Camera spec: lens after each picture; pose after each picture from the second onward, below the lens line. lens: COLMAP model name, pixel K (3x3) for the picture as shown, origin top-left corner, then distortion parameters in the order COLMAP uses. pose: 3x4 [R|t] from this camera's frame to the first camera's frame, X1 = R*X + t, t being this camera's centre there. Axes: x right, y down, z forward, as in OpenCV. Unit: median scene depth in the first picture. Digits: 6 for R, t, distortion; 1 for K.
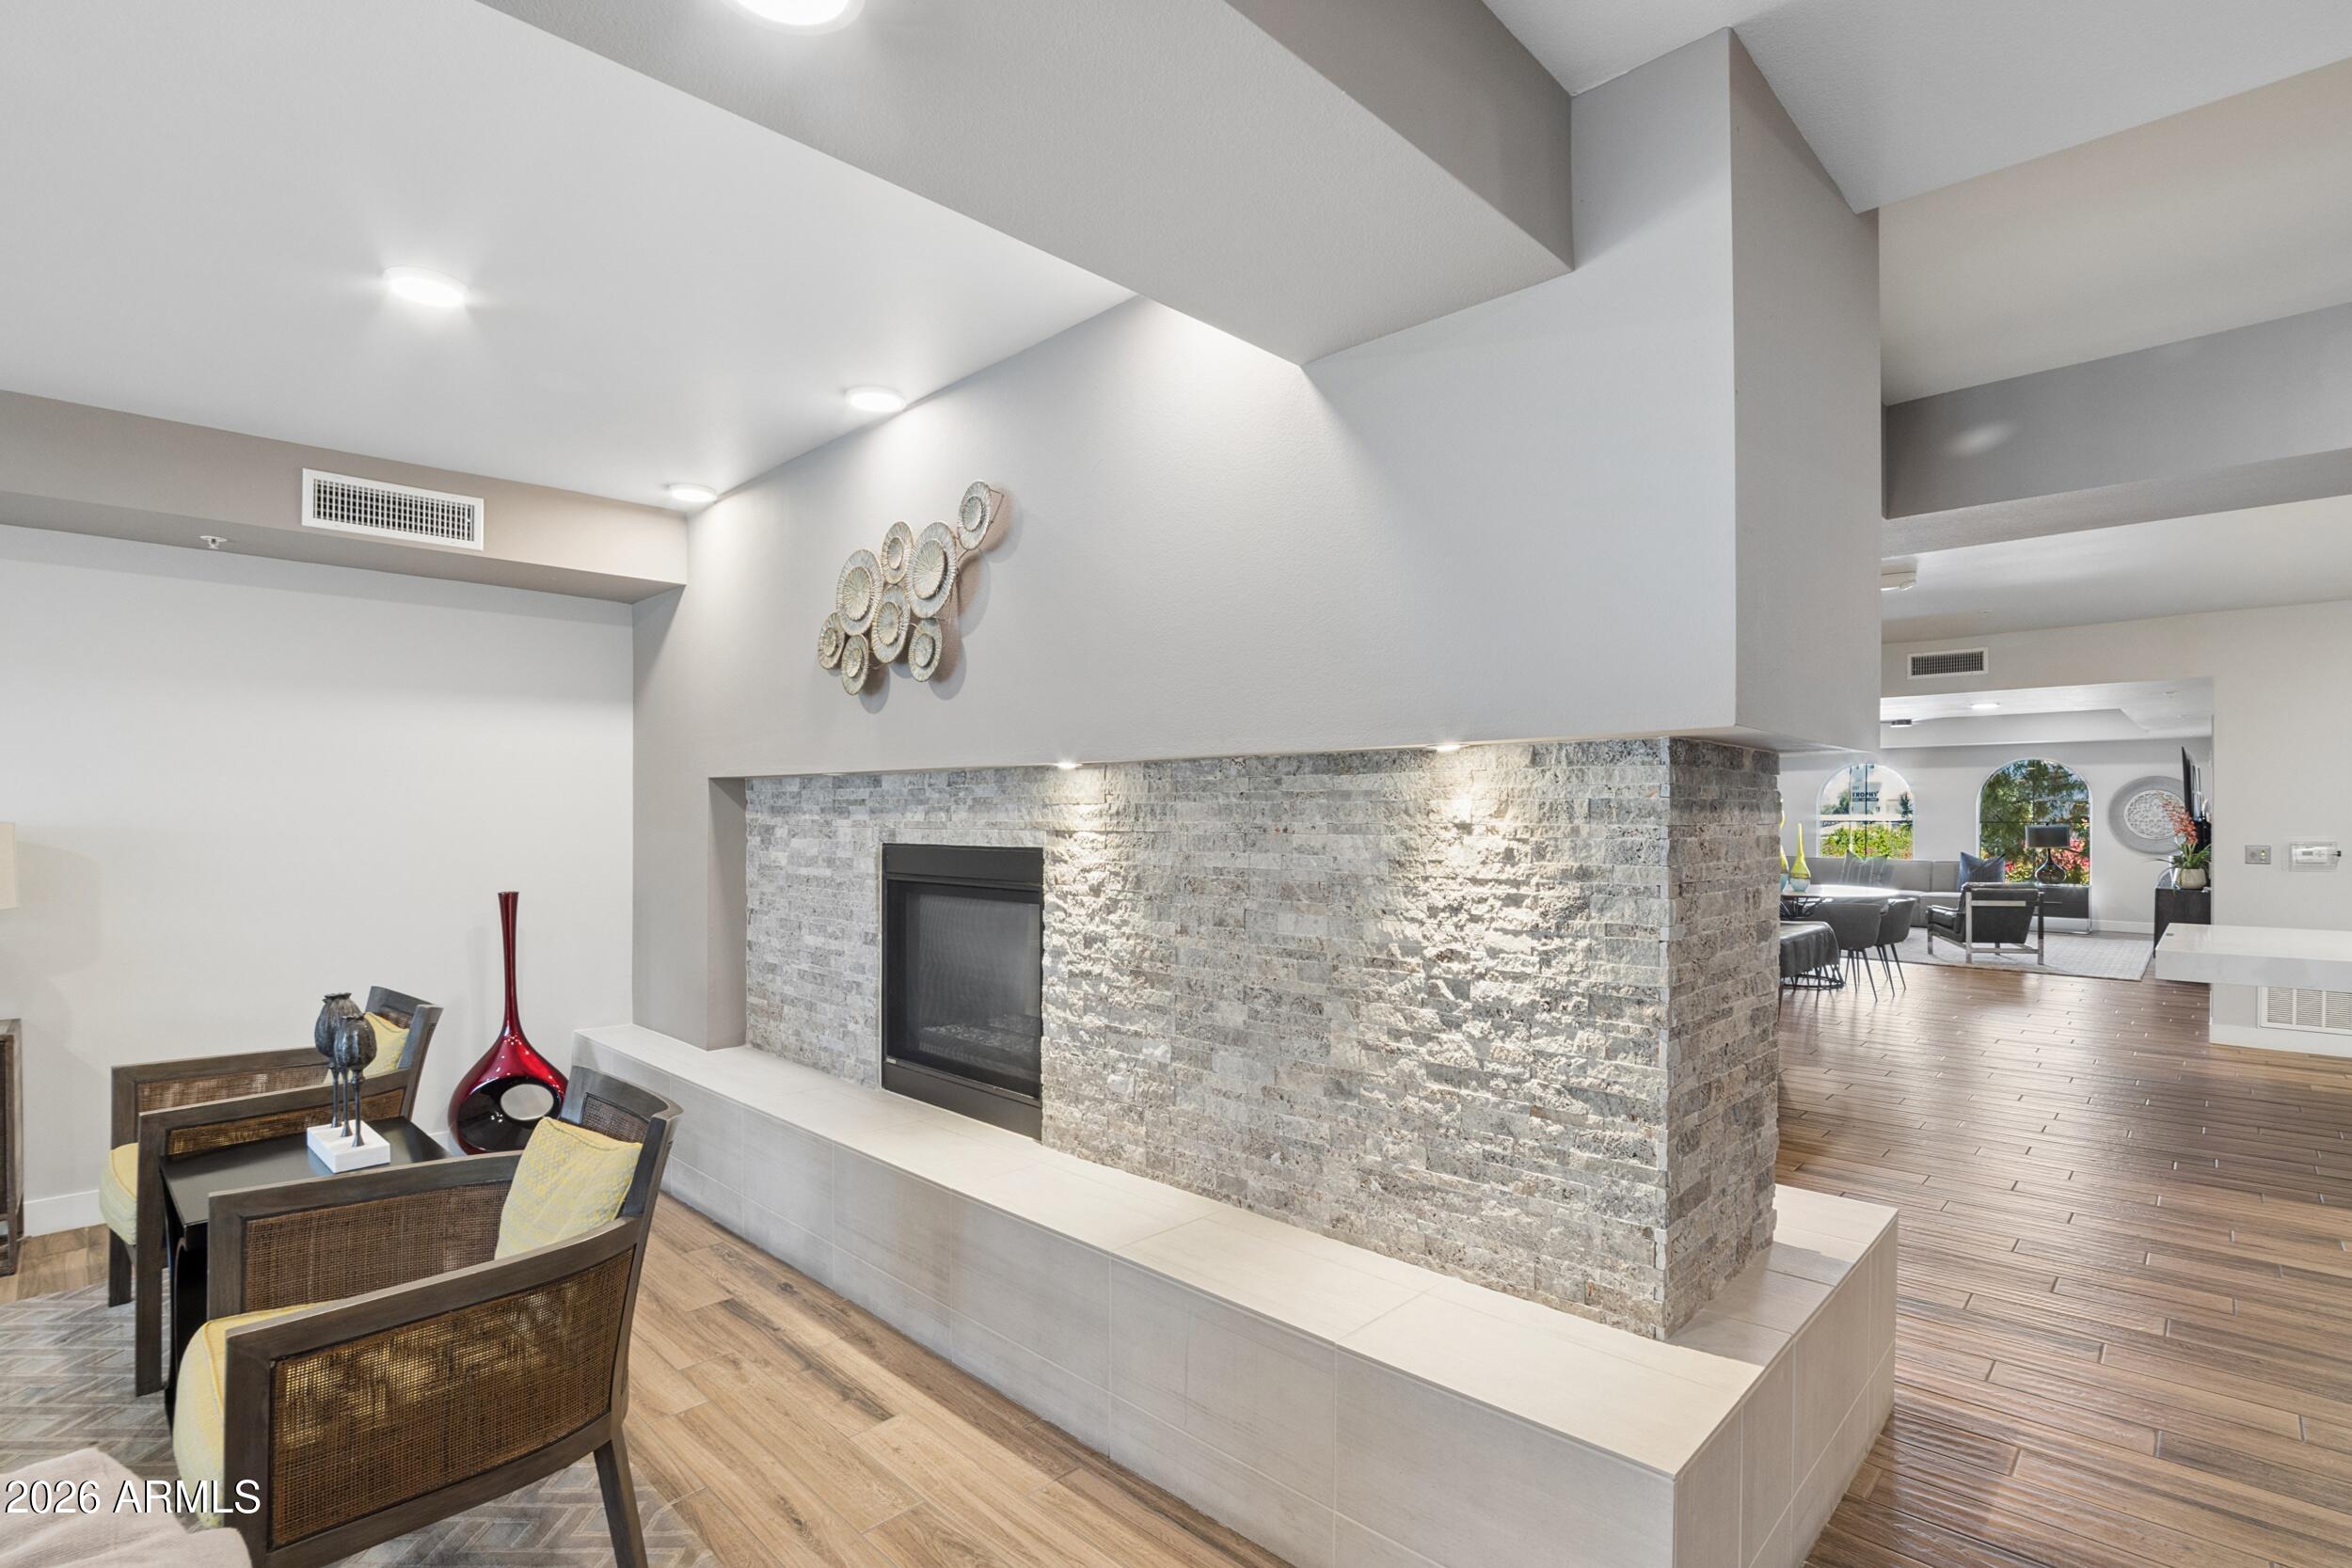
lens RADIAL K [[1109.5, 0, 1172.0], [0, 1109.5, 791.6], [0, 0, 1]] dist [-0.027117, 0.003357]
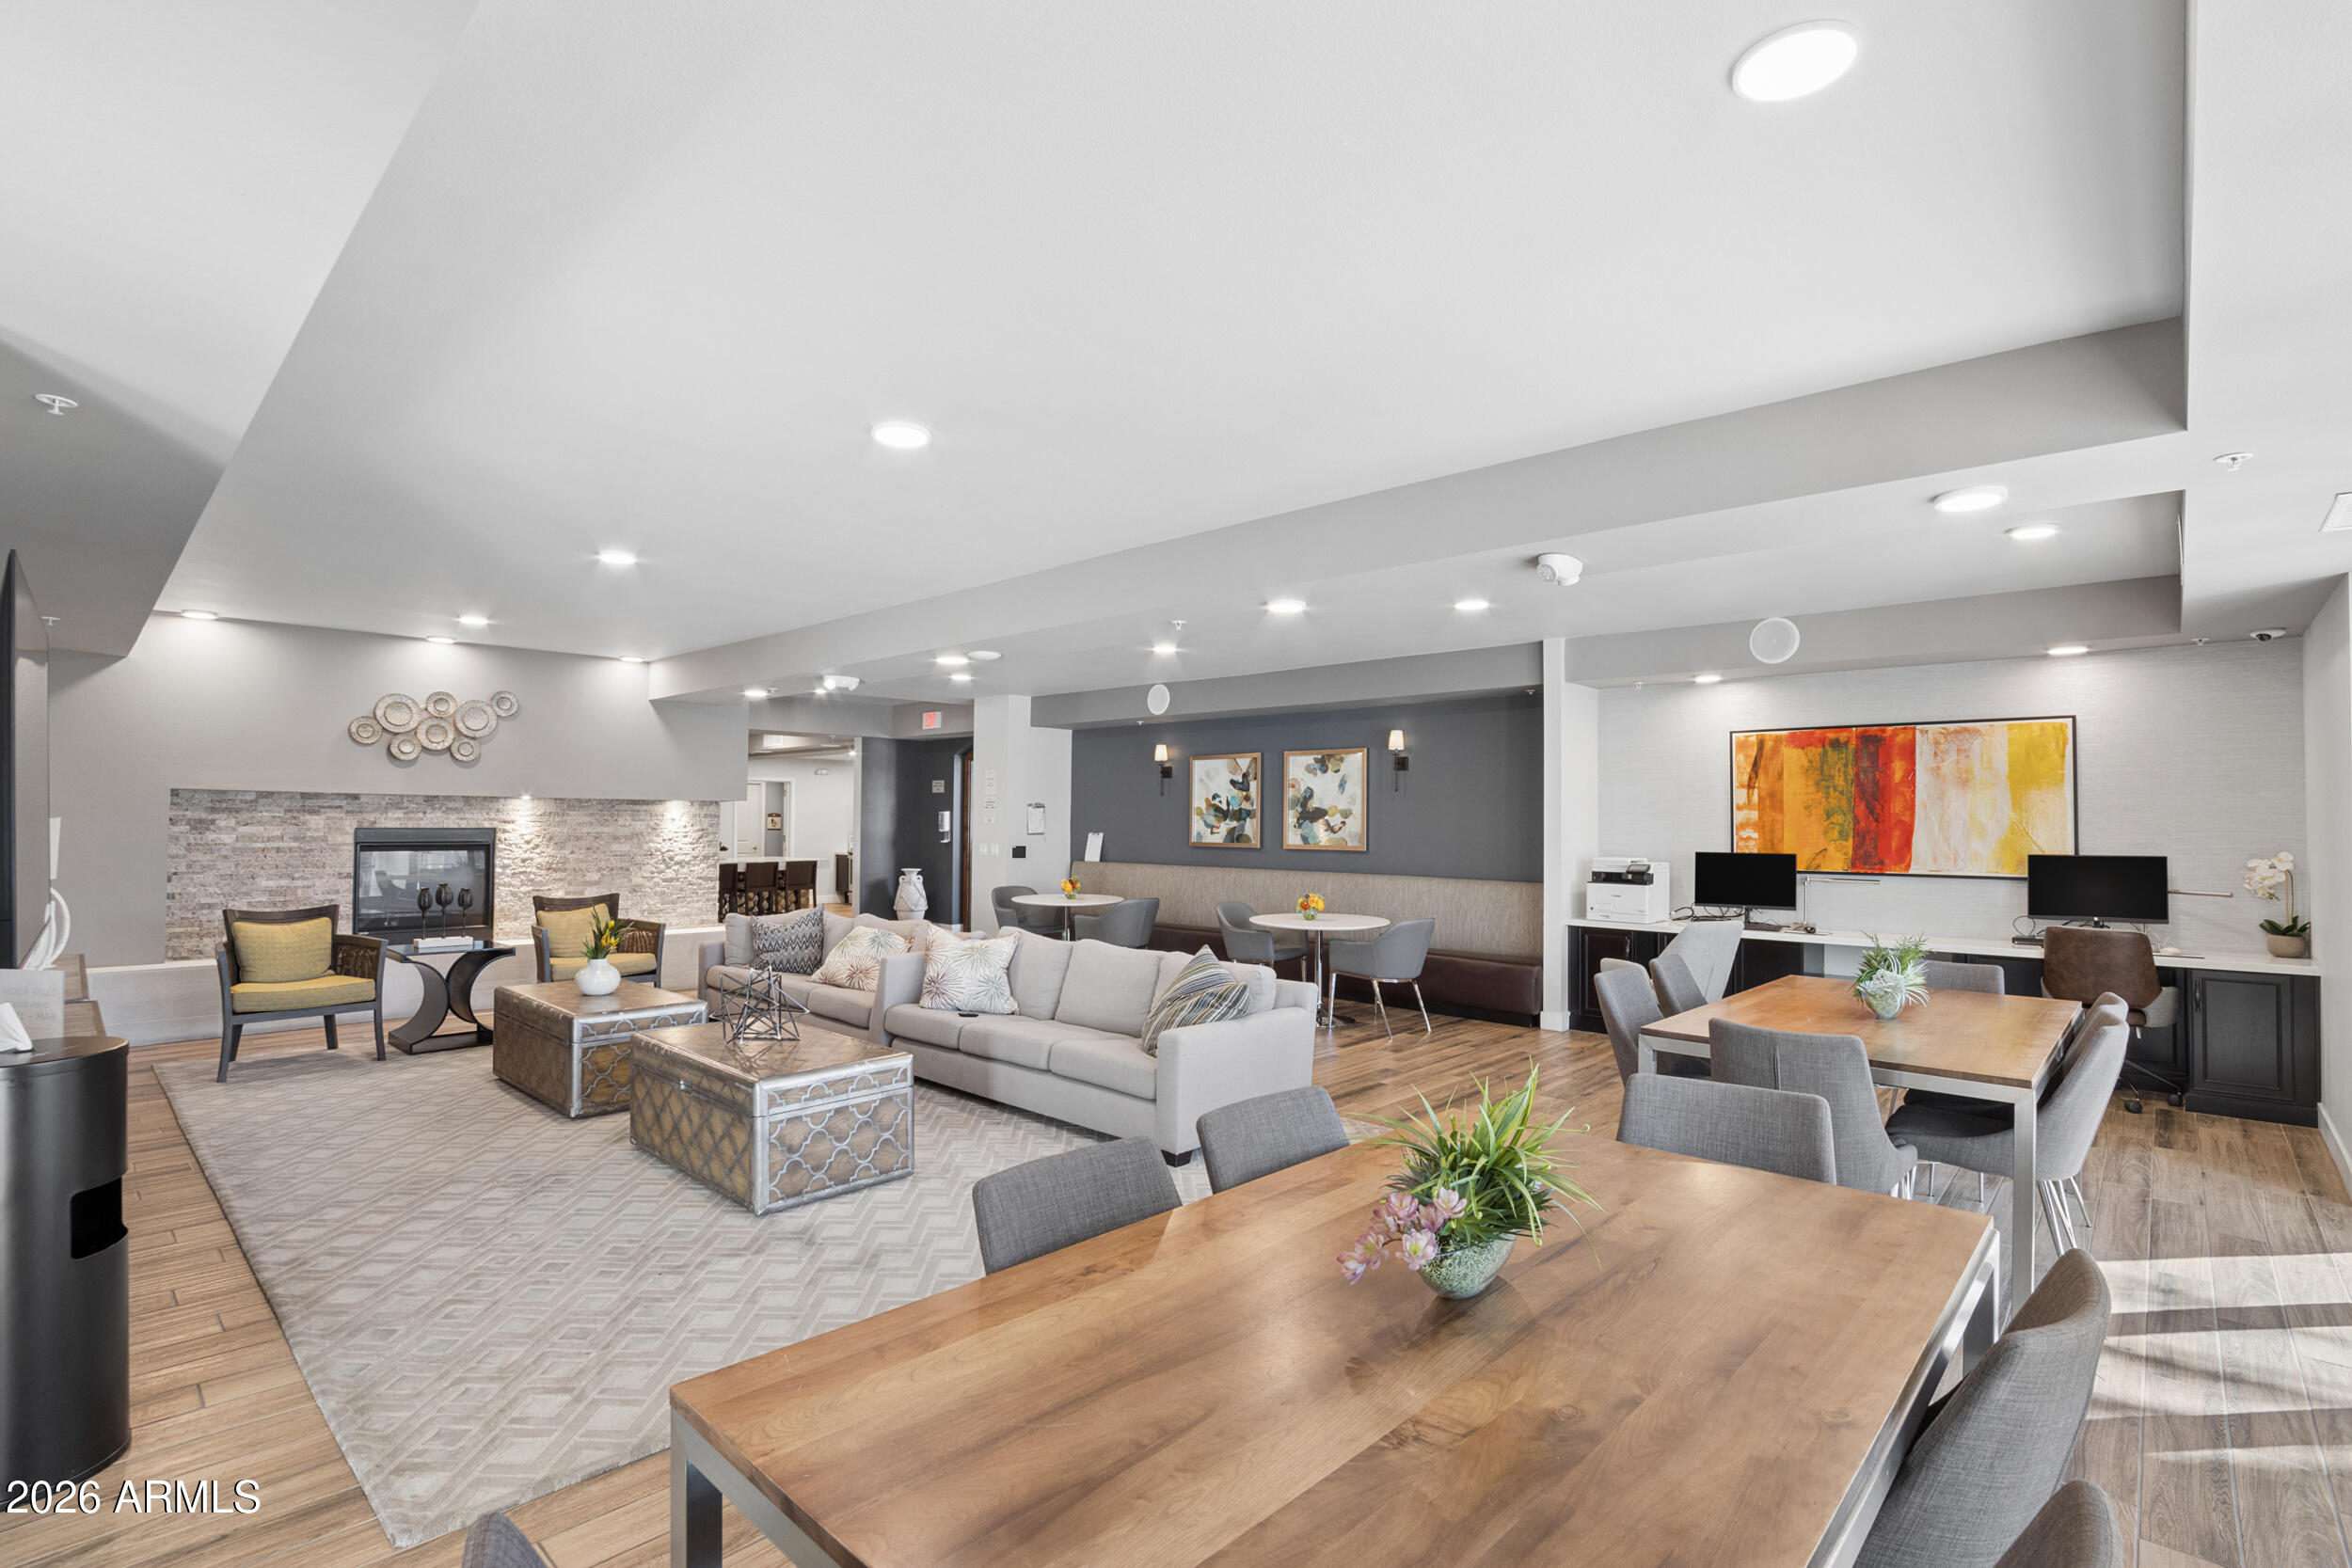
lens RADIAL K [[1109.5, 0, 1175.7], [0, 1109.5, 799.1], [0, 0, 1]] dist [-0.027117, 0.003357]
pose [[-0.021819, 0.023696, 0.999481, -3.082182], [-0.024054, 0.999417, -0.024220, 0.007671], [-0.999473, -0.024570, -0.021237, -0.624503]]
